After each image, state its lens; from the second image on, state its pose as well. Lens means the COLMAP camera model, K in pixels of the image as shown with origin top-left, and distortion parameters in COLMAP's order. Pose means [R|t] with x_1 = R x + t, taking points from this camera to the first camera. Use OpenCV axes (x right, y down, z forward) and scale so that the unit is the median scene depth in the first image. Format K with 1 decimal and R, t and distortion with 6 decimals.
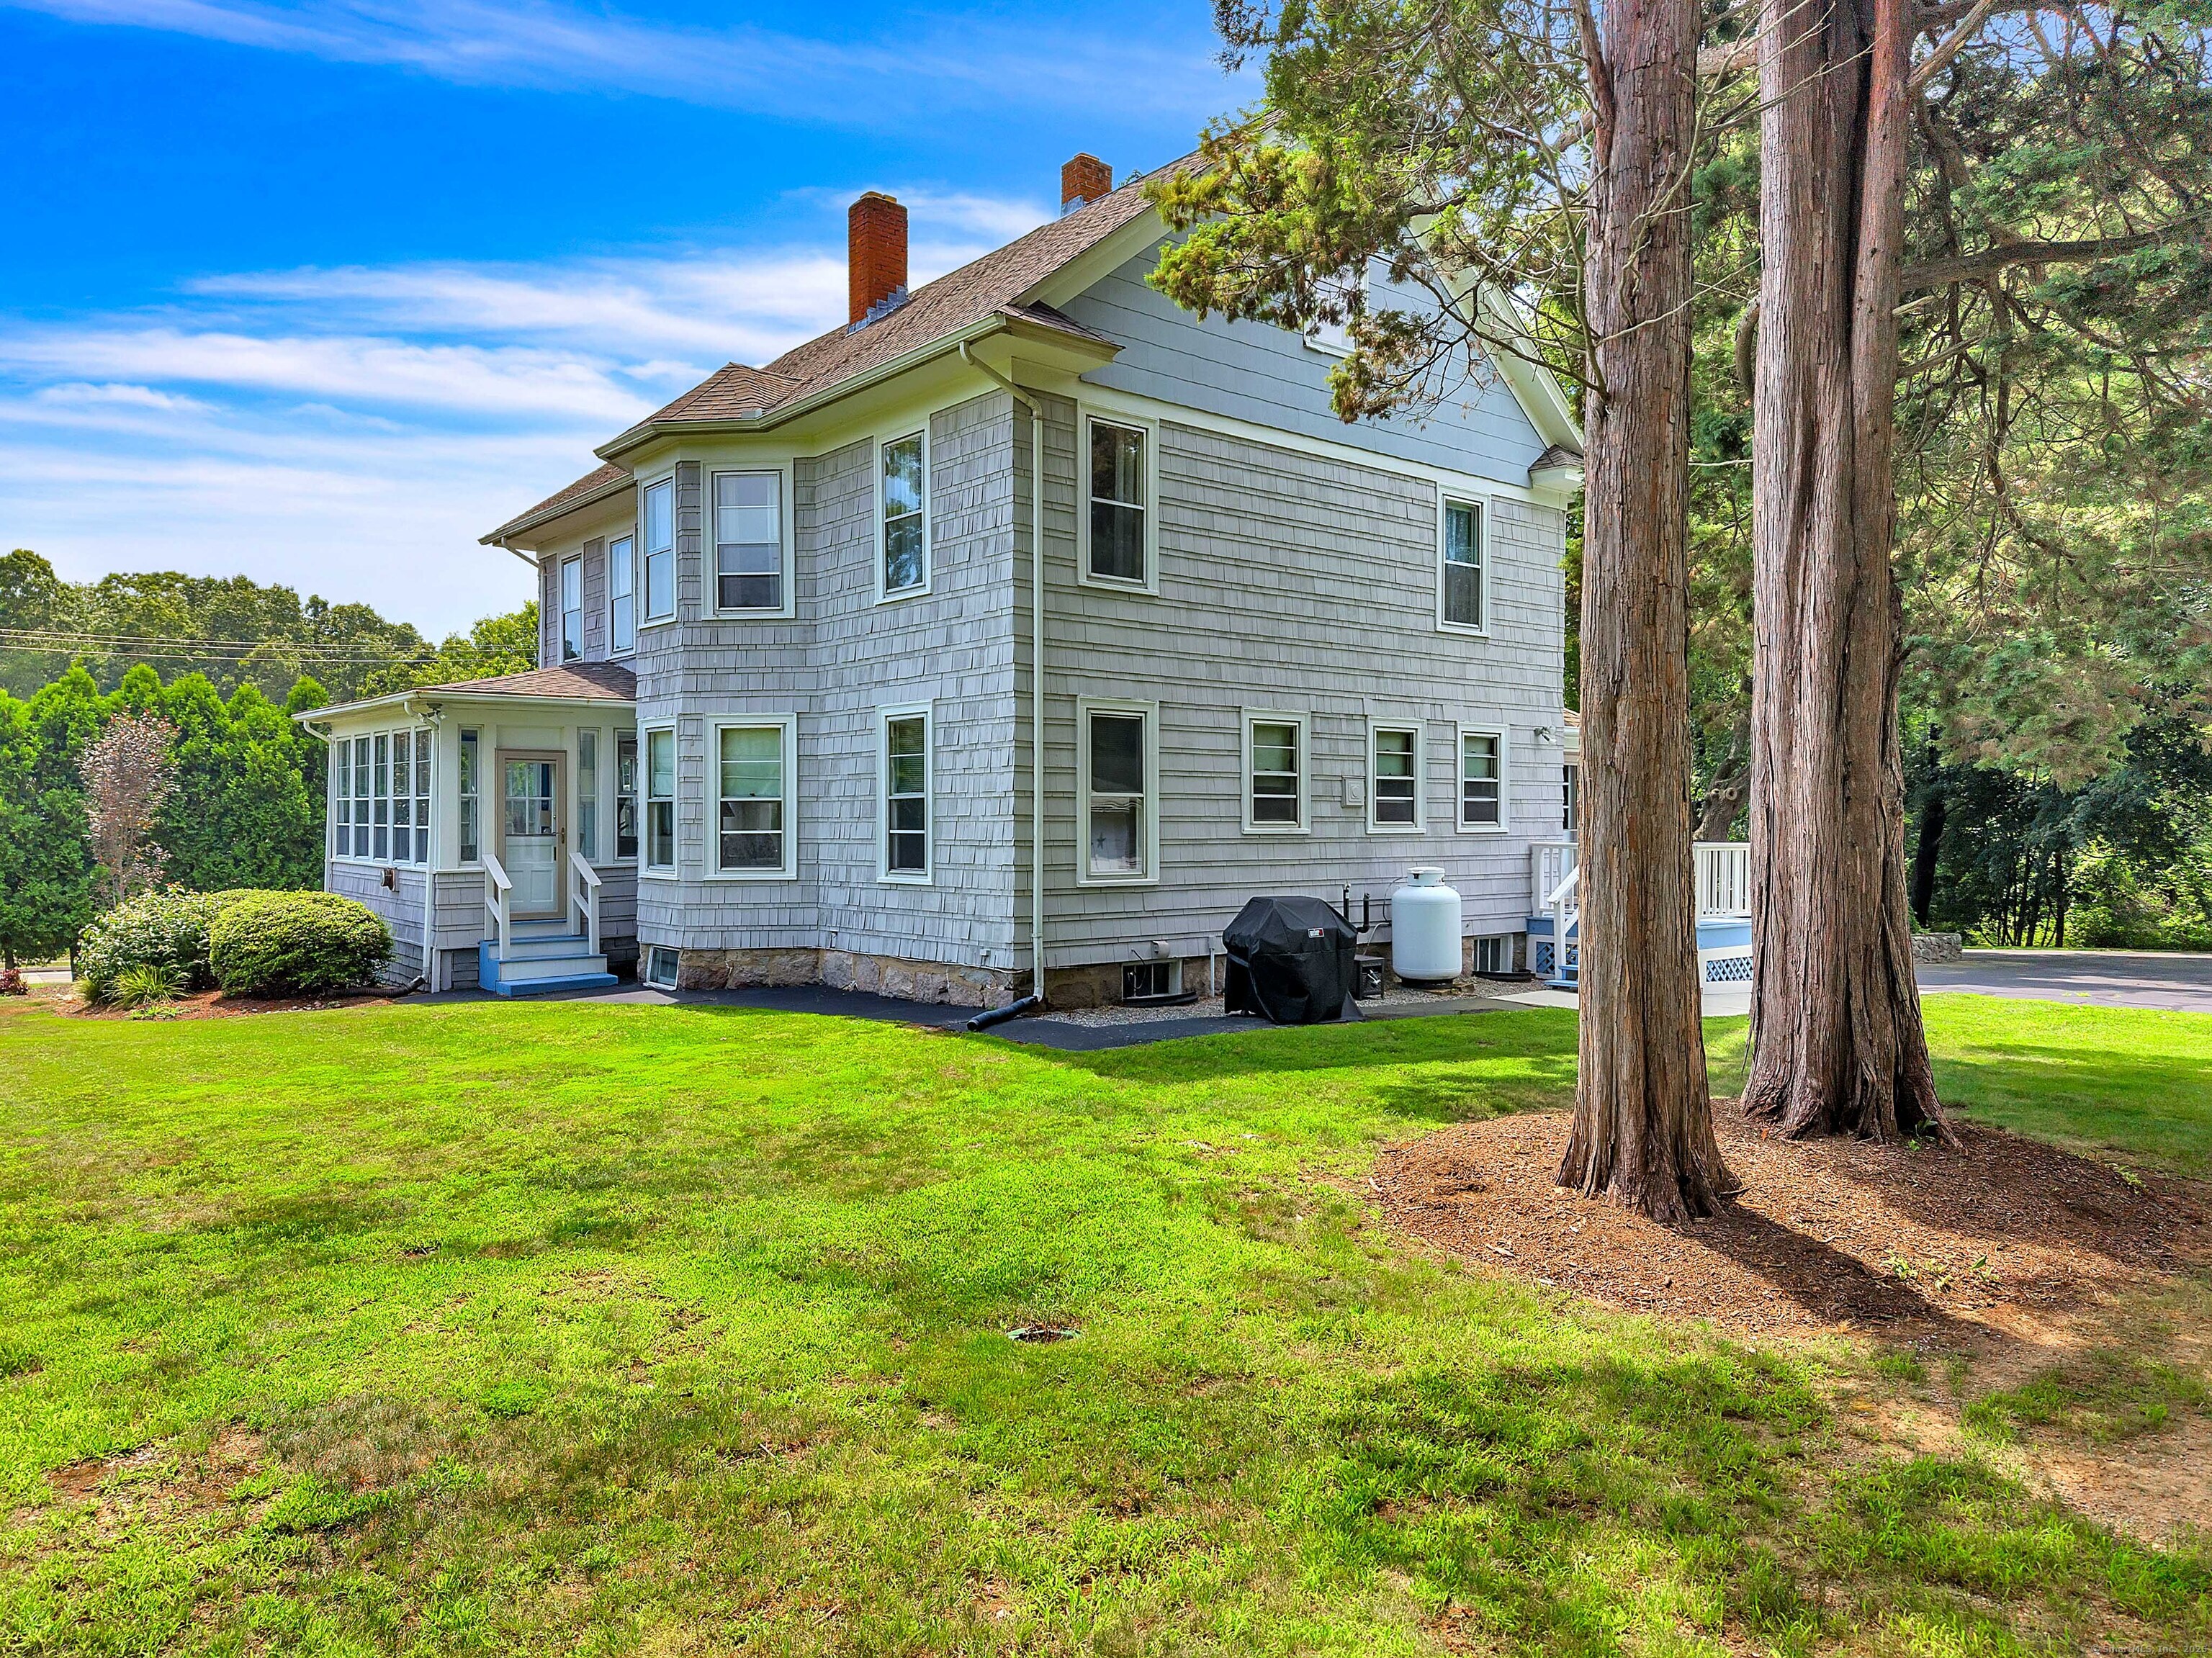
lens RADIAL K [[1512.4, 0, 1099.7], [0, 1512.4, 829.3], [0, 0, 1]] dist [0.008647, -0.003263]
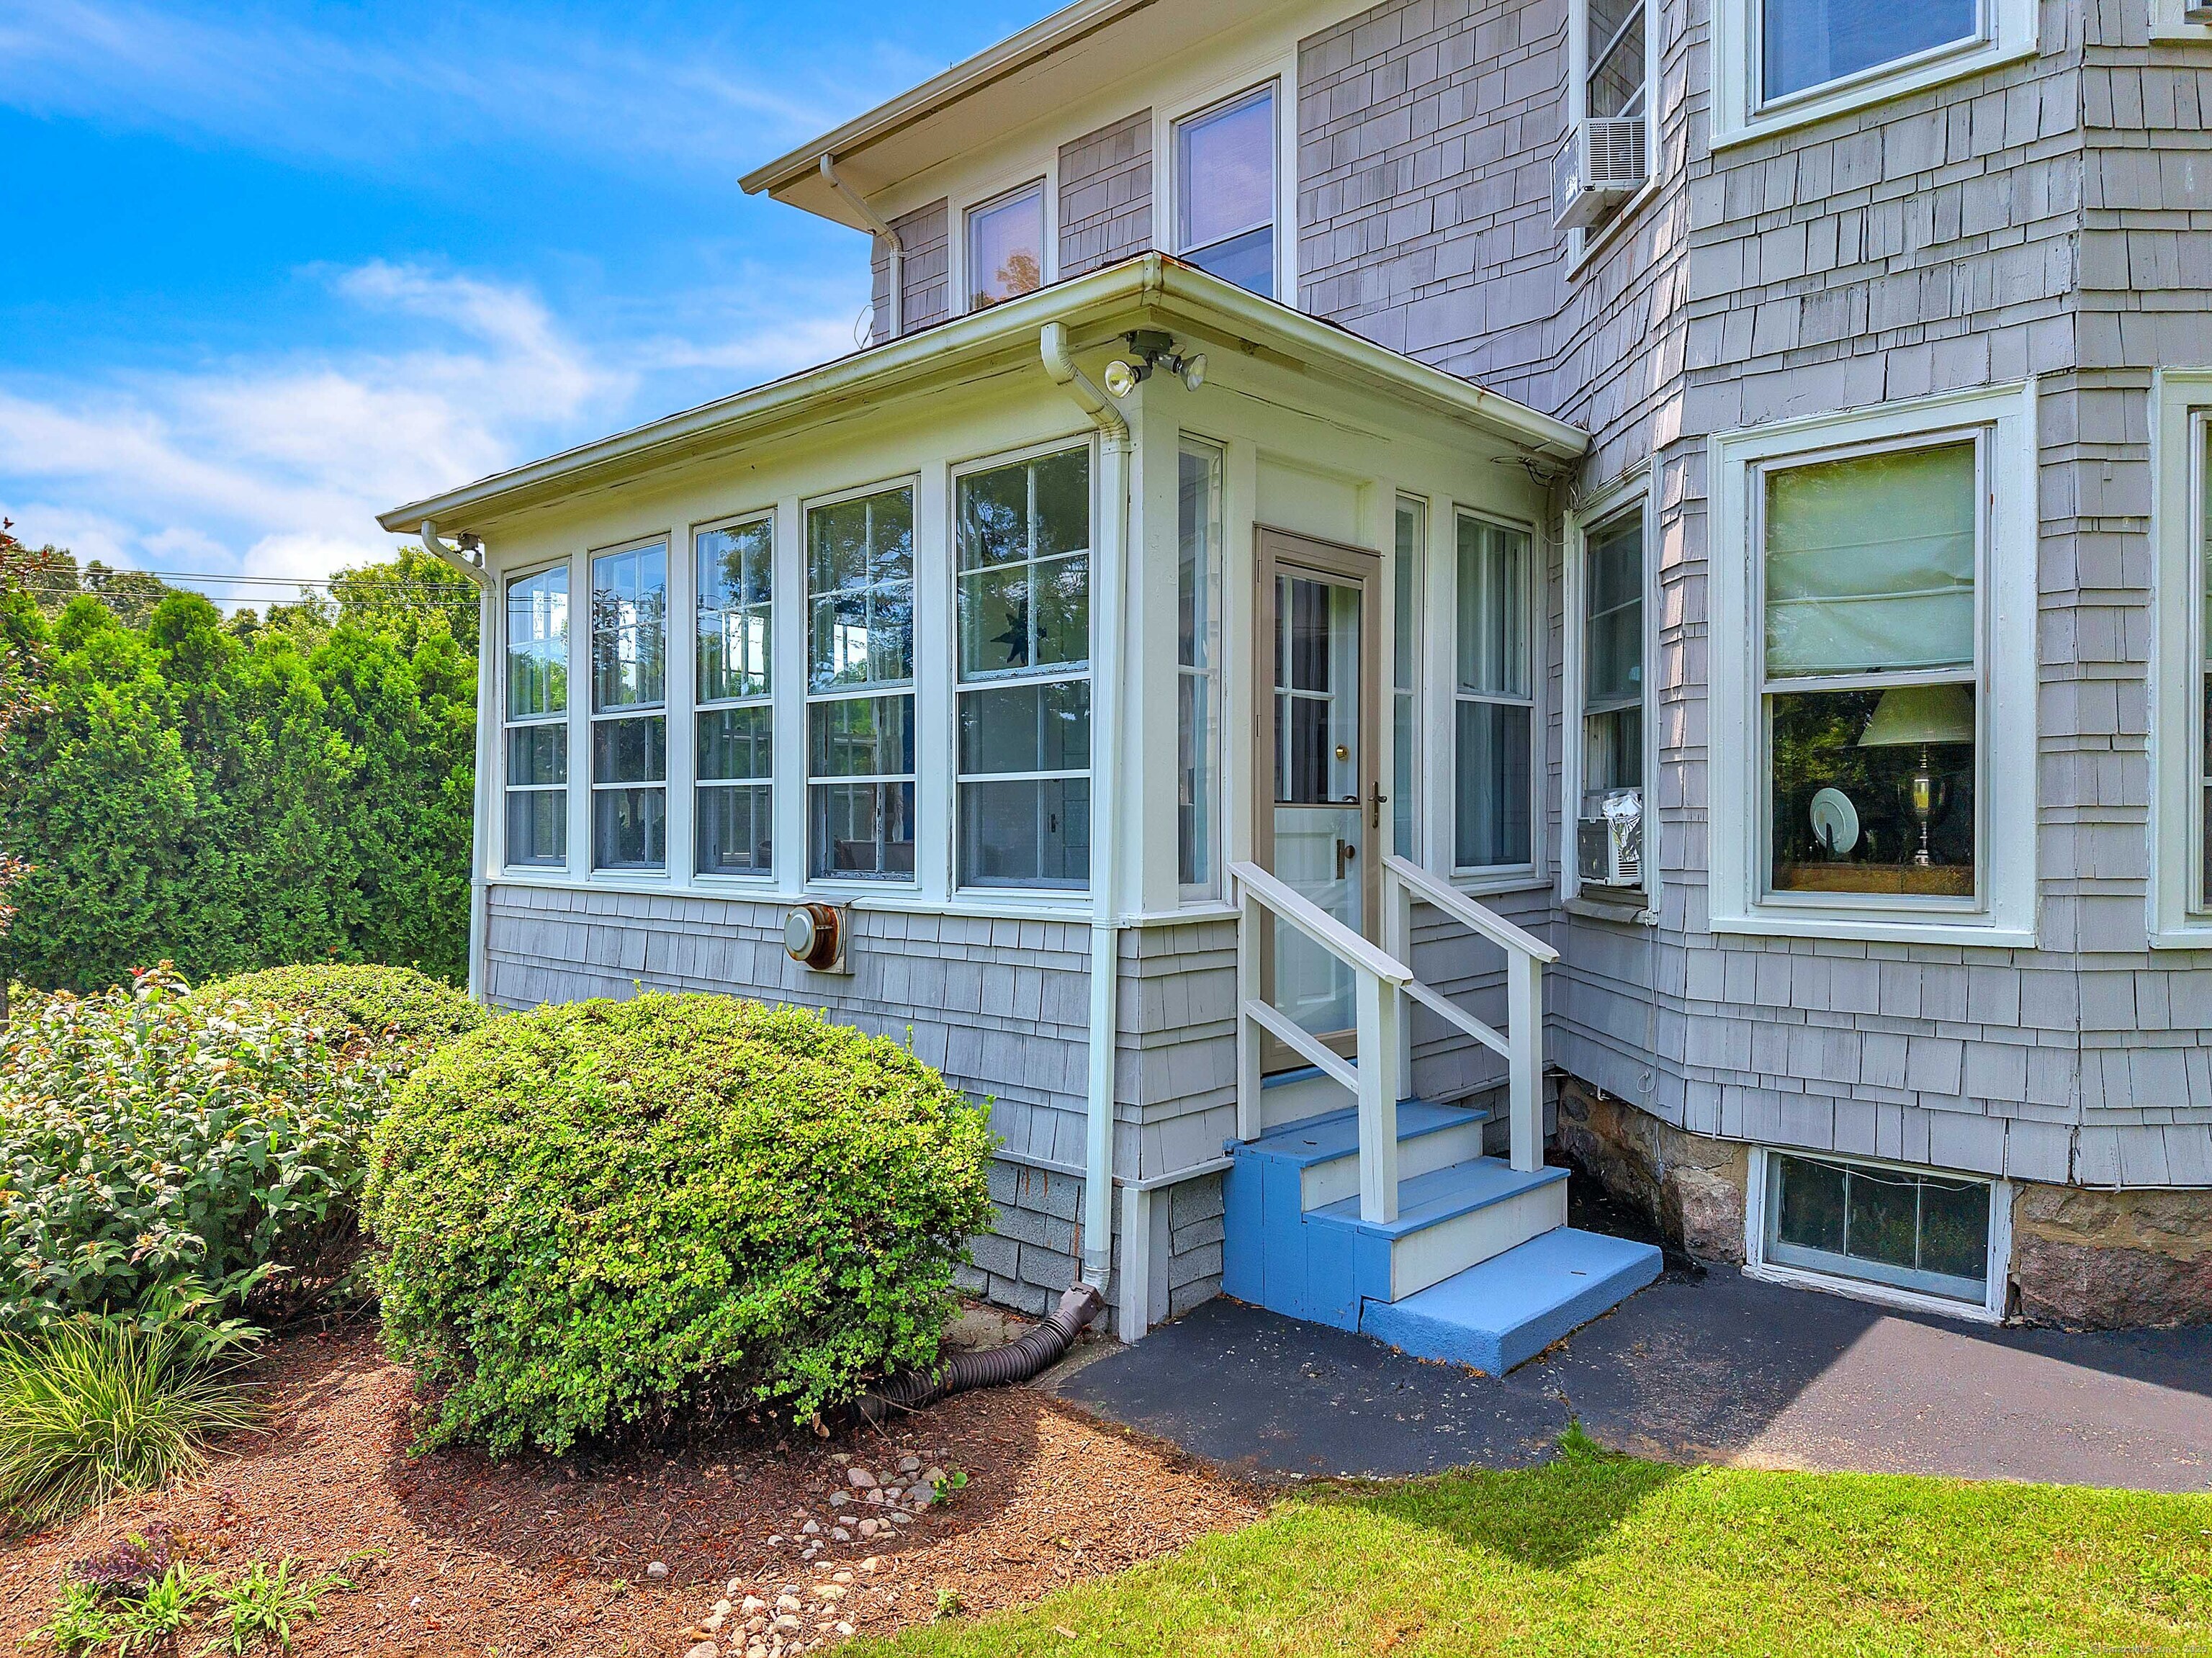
lens RADIAL K [[1512.4, 0, 1112.2], [0, 1512.4, 827.4], [0, 0, 1]] dist [0.008647, -0.003263]
pose [[0.992429, -0.005295, 0.122705, -0.228445], [0.005687, 0.999980, -0.002841, 0.005069], [-0.122688, 0.003517, 0.992439, 0.340306]]
